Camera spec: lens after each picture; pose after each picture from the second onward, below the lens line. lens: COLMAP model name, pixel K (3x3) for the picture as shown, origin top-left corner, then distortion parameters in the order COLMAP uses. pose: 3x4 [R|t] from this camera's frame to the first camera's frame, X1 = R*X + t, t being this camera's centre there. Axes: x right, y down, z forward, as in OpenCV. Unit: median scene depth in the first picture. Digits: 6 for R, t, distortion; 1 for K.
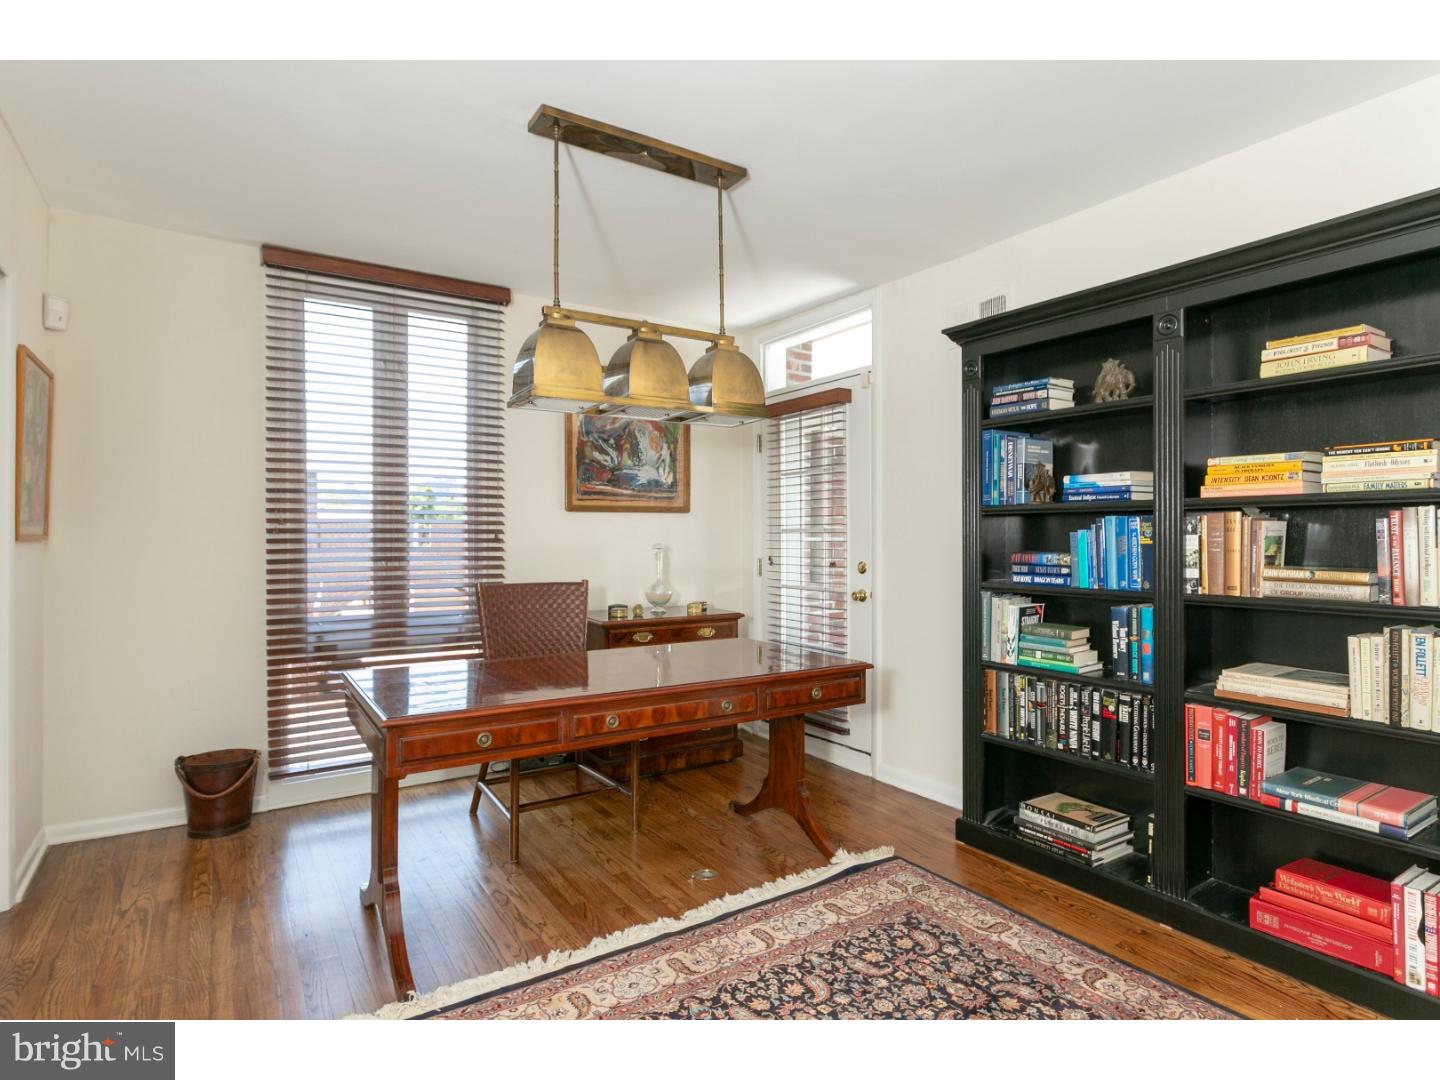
lens RADIAL K [[810.2, 0, 831.4], [0, 810.2, 536.2], [0, 0, 1]] dist [0.001702, 0.001673]
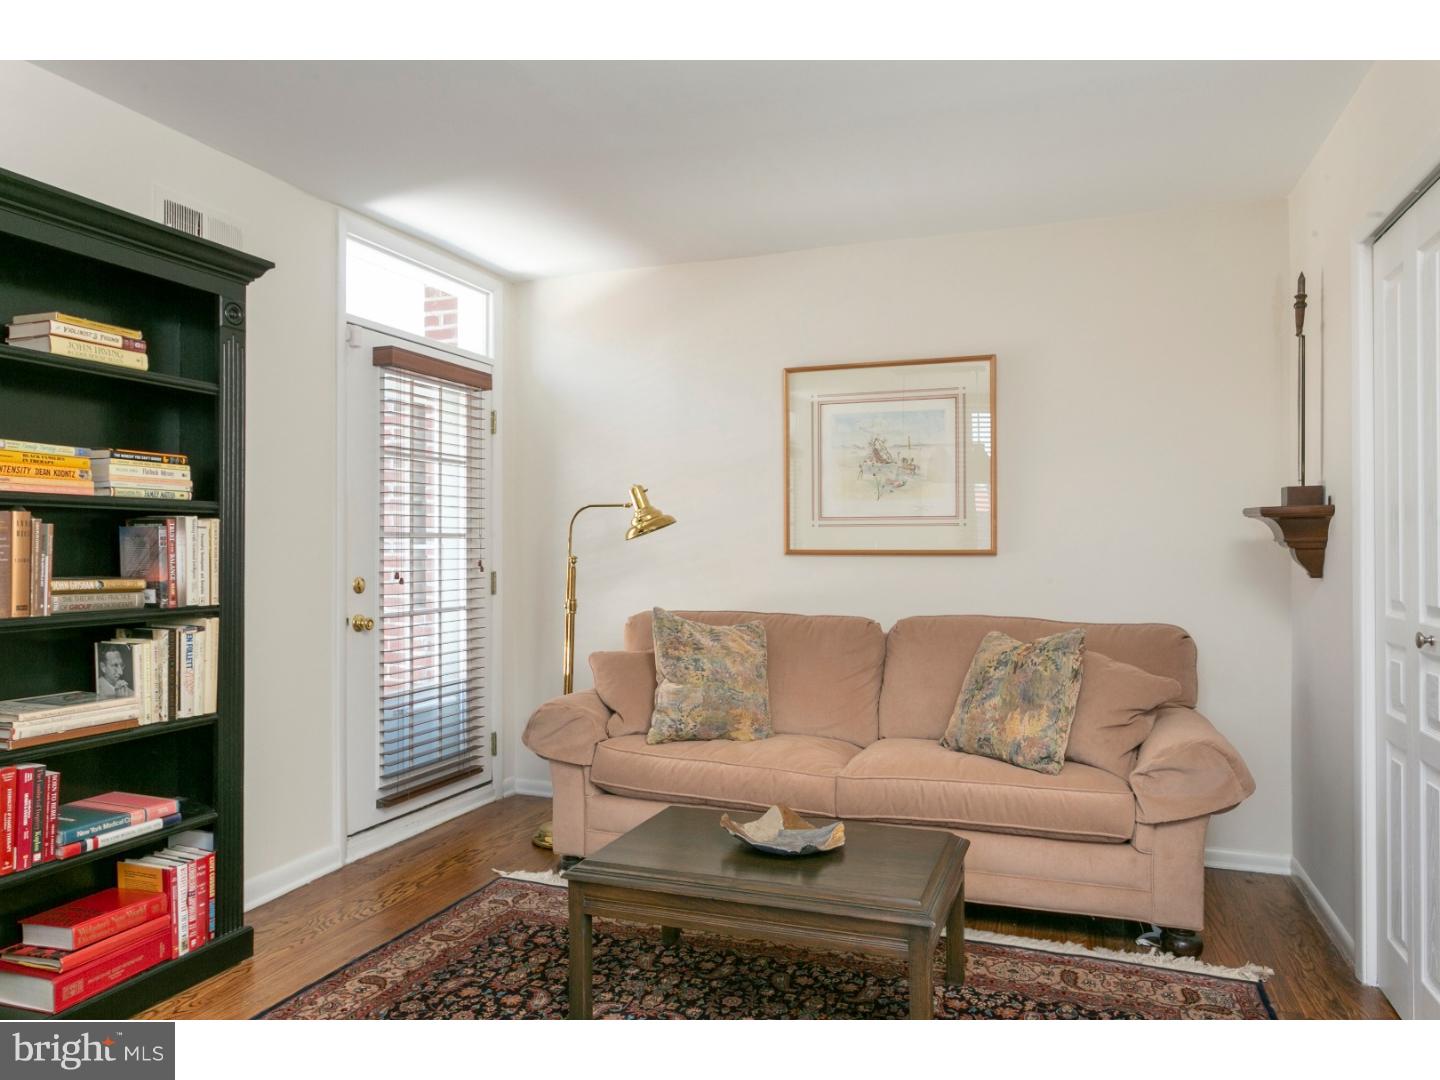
lens RADIAL K [[985.4, 0, 723.1], [0, 985.4, 540.7], [0, 0, 1]] dist [0.057865, 0.002527]
pose [[-0.527492, -0.000106, 0.849560, -0.782386], [-0.008650, 0.999949, -0.005246, -0.002254], [-0.849516, -0.010116, -0.527466, 1.044032]]
